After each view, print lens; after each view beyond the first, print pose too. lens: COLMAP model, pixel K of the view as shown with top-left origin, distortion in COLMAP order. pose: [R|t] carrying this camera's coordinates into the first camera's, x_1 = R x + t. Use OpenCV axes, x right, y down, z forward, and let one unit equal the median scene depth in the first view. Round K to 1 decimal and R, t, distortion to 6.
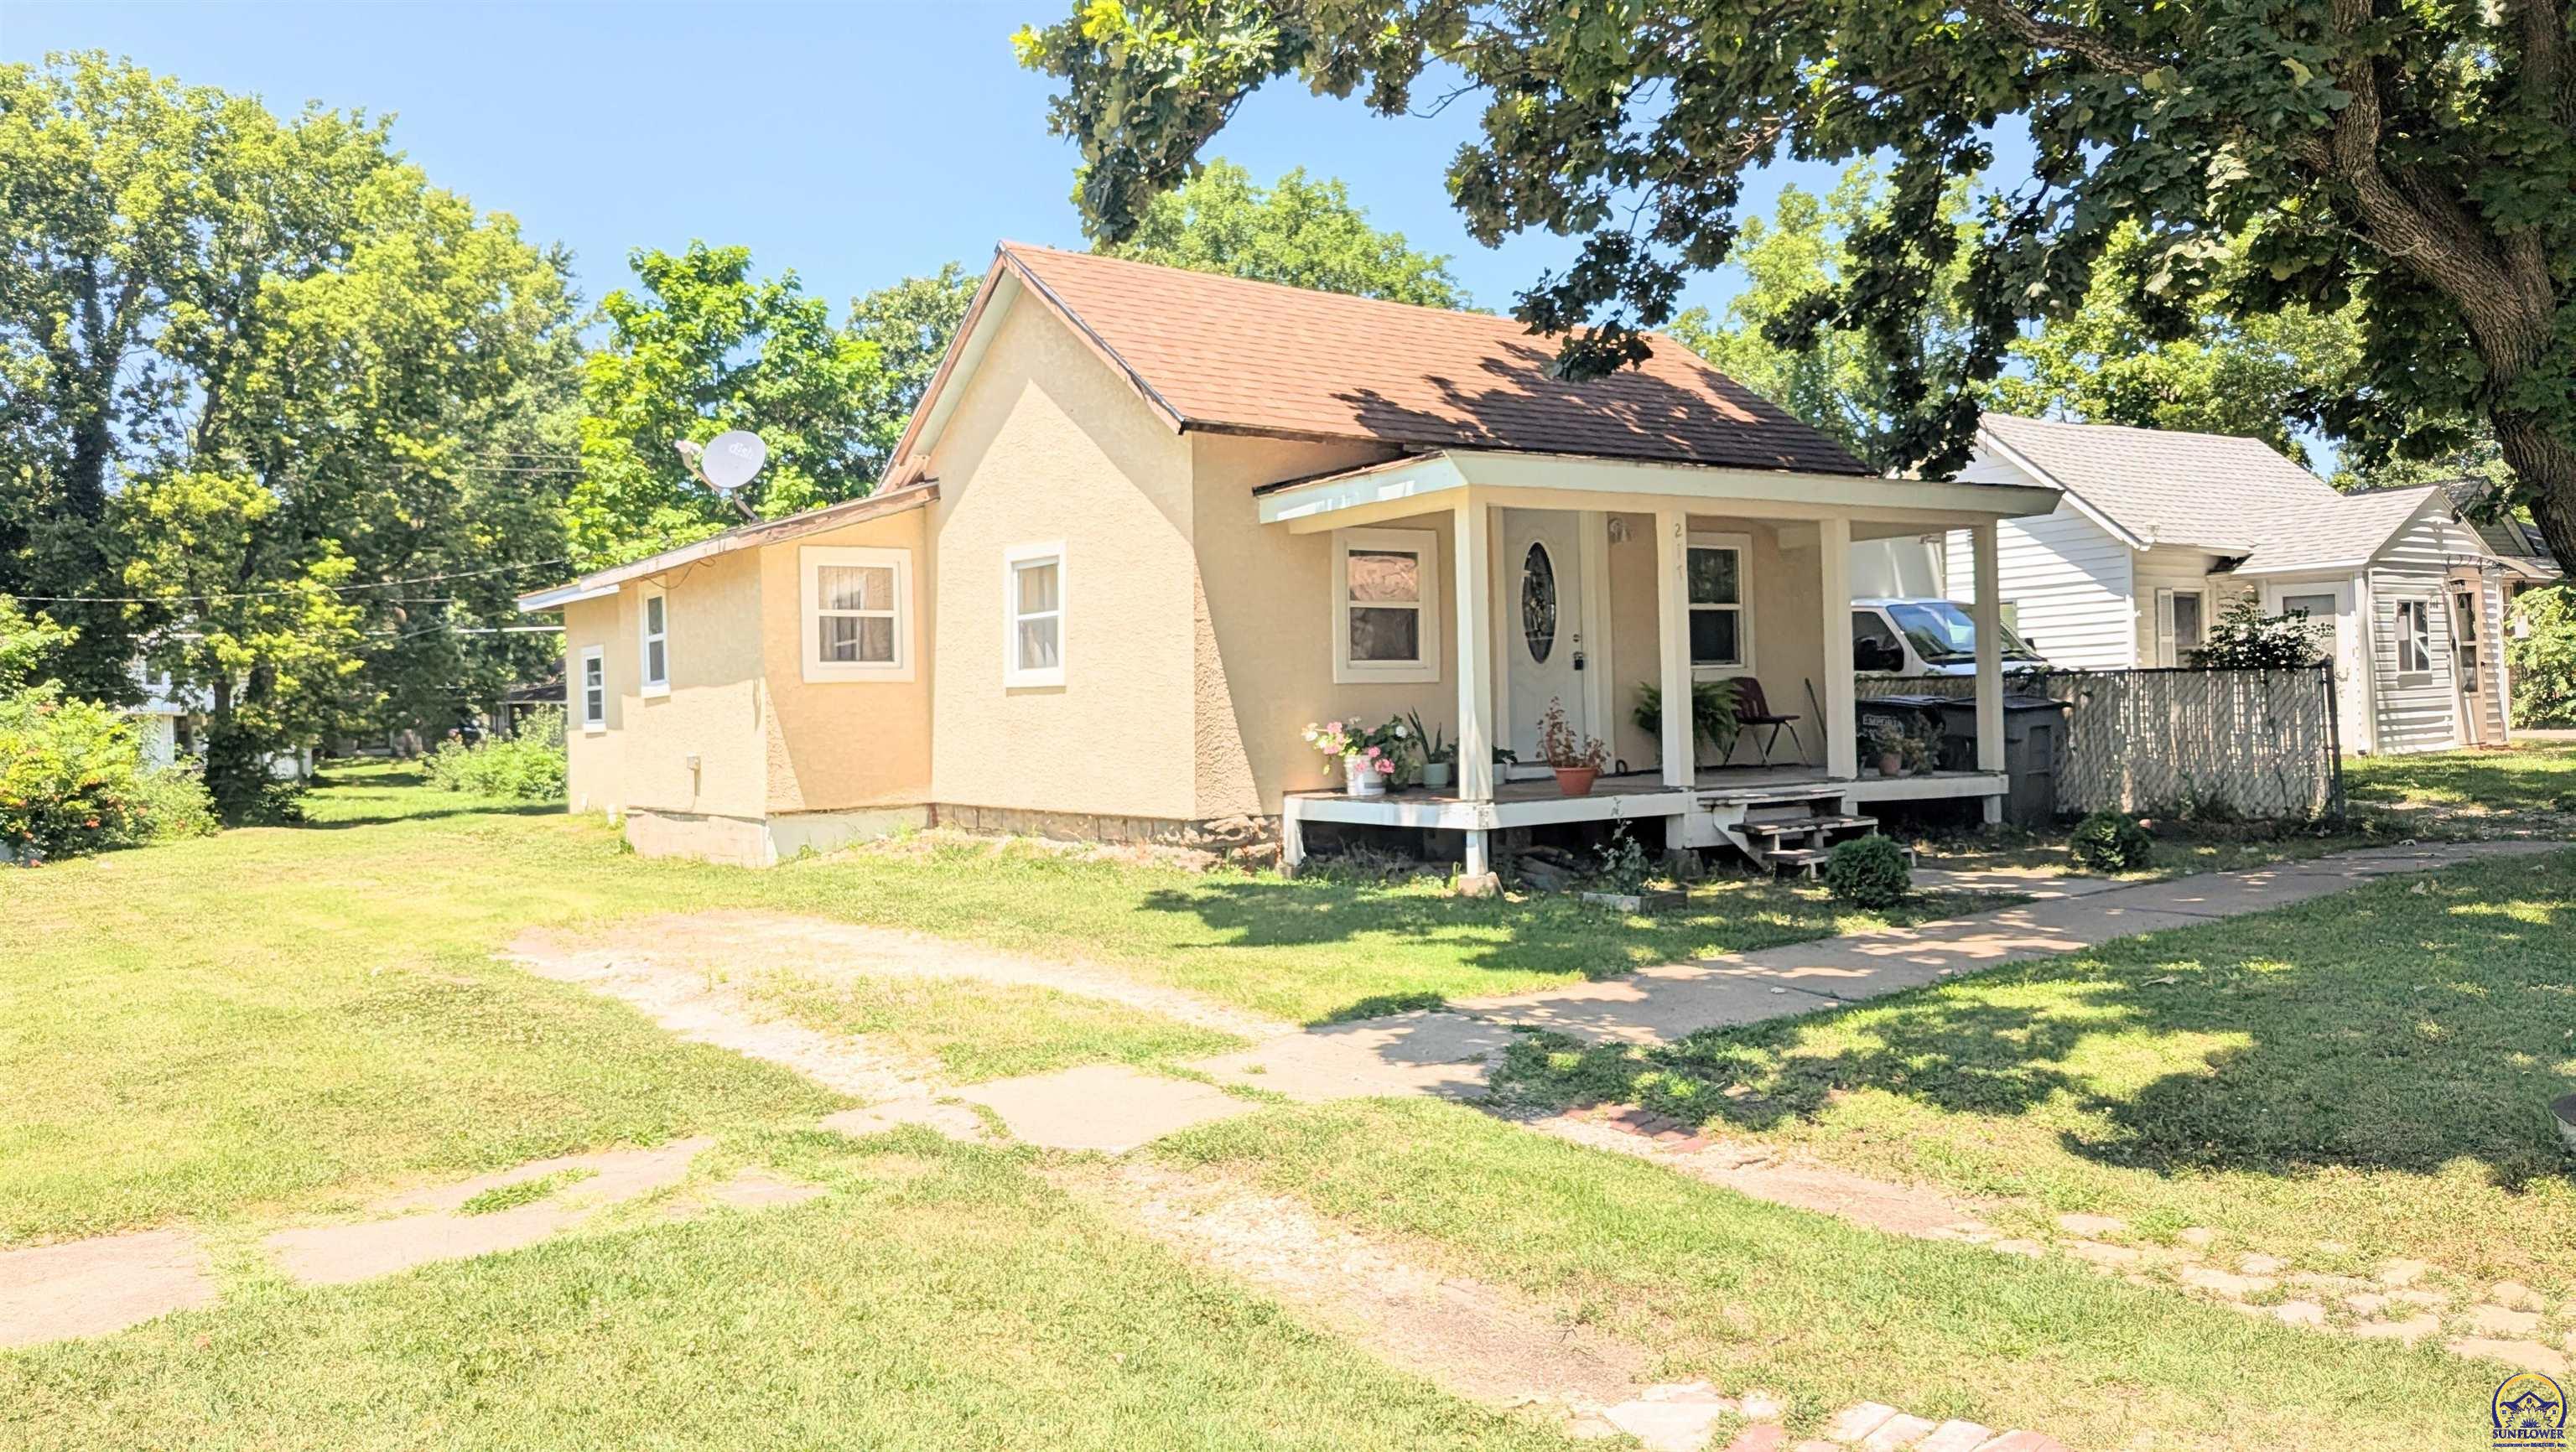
lens RADIAL K [[1851.5, 0, 1231.1], [0, 1851.5, 646.5], [0, 0, 1]] dist [0.124124, -0.221818]
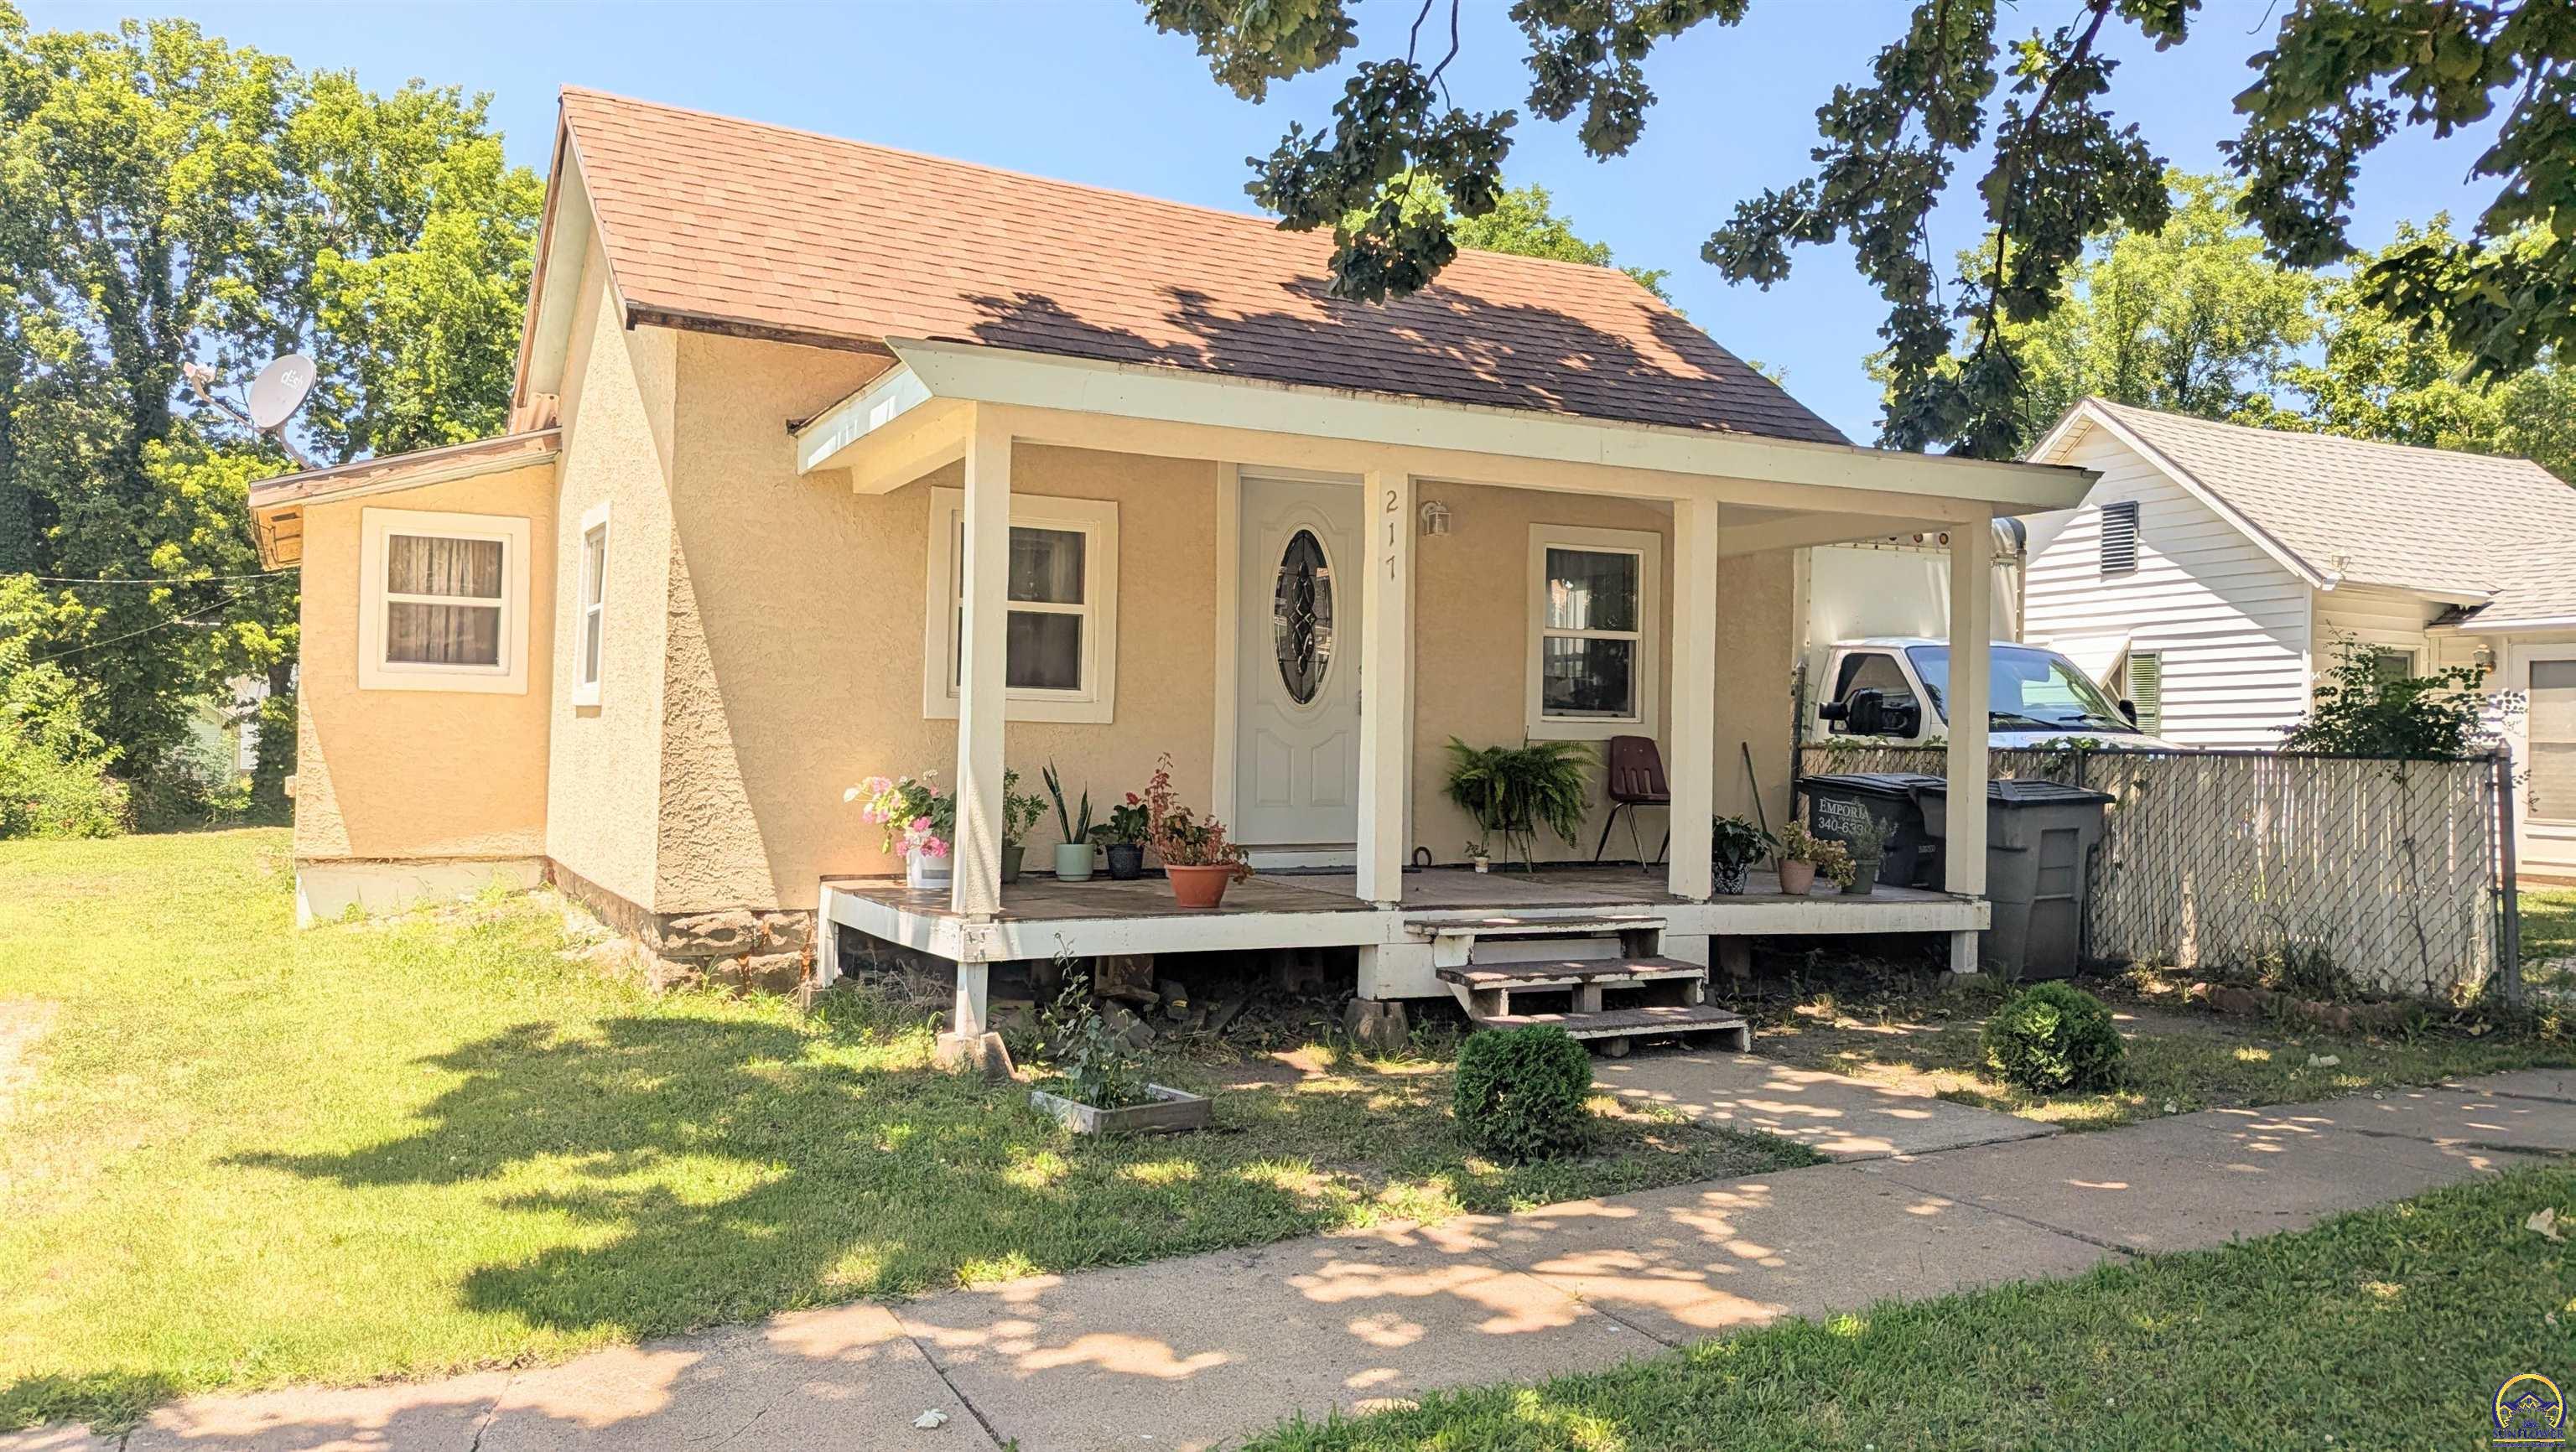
lens RADIAL K [[1814.0, 0, 1283.4], [0, 1814.0, 678.6], [0, 0, 1]] dist [0.082873, -0.136287]
pose [[0.990515, 0.040218, -0.131390, 0.239077], [-0.040555, 0.999177, 0.000111, 0.000212], [0.131286, 0.005219, 0.991331, 0.316954]]
